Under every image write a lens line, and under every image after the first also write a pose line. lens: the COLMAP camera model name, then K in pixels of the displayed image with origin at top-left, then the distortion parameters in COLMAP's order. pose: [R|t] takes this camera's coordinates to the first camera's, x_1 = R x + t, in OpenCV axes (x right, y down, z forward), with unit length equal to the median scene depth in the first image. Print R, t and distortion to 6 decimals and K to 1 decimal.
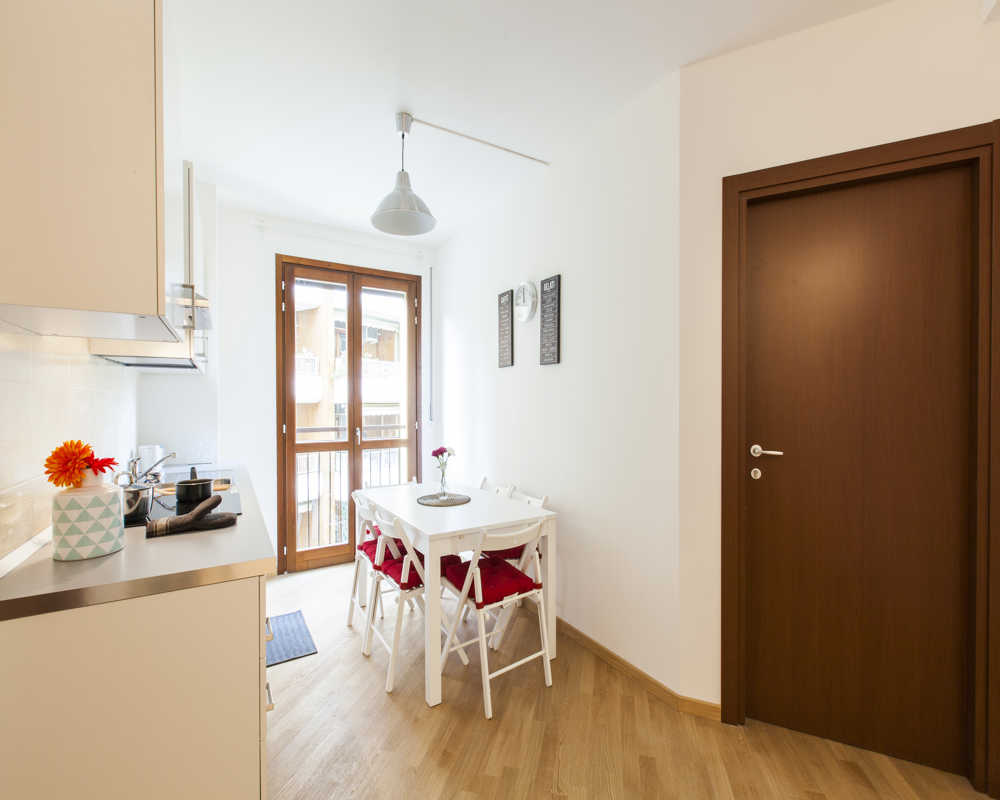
lens RADIAL K [[442.9, 0, 498.9], [0, 442.9, 407.7], [0, 0, 1]] dist [-0.000762, -0.000210]
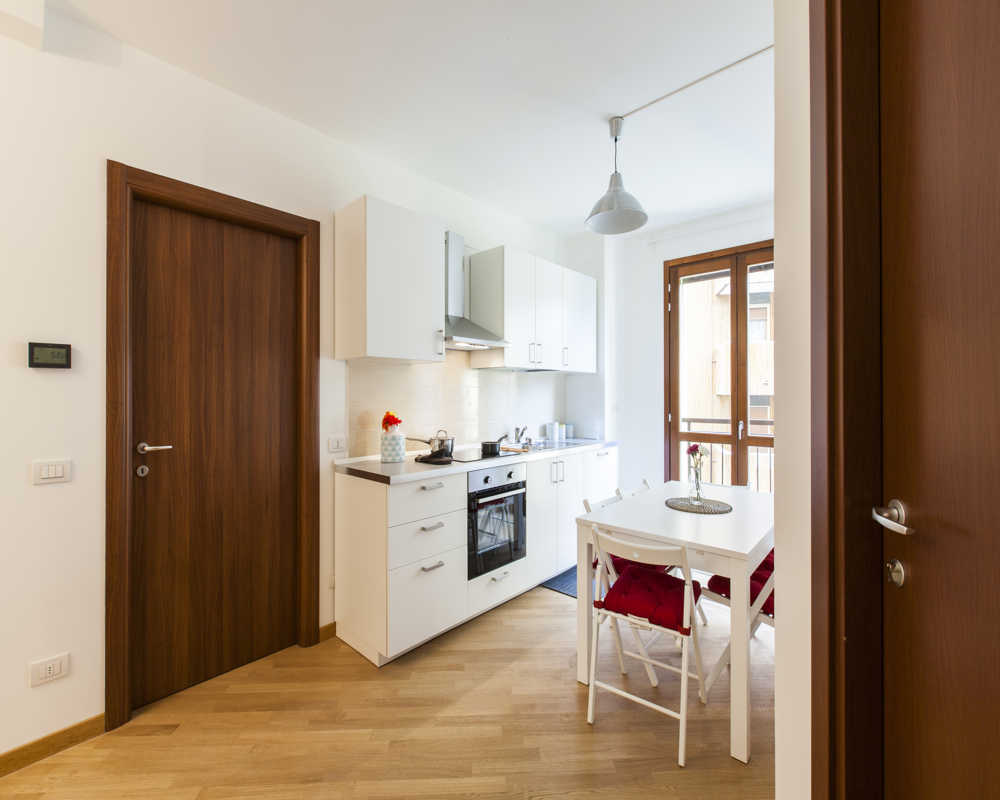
lens RADIAL K [[442.9, 0, 504.2], [0, 442.9, 391.4], [0, 0, 1]] dist [-0.000762, -0.000210]
pose [[0.302147, -0.002426, -0.953258, 0.443675], [-0.011430, 0.999916, -0.006167, -0.005611], [0.953193, 0.012759, 0.302094, 0.275643]]
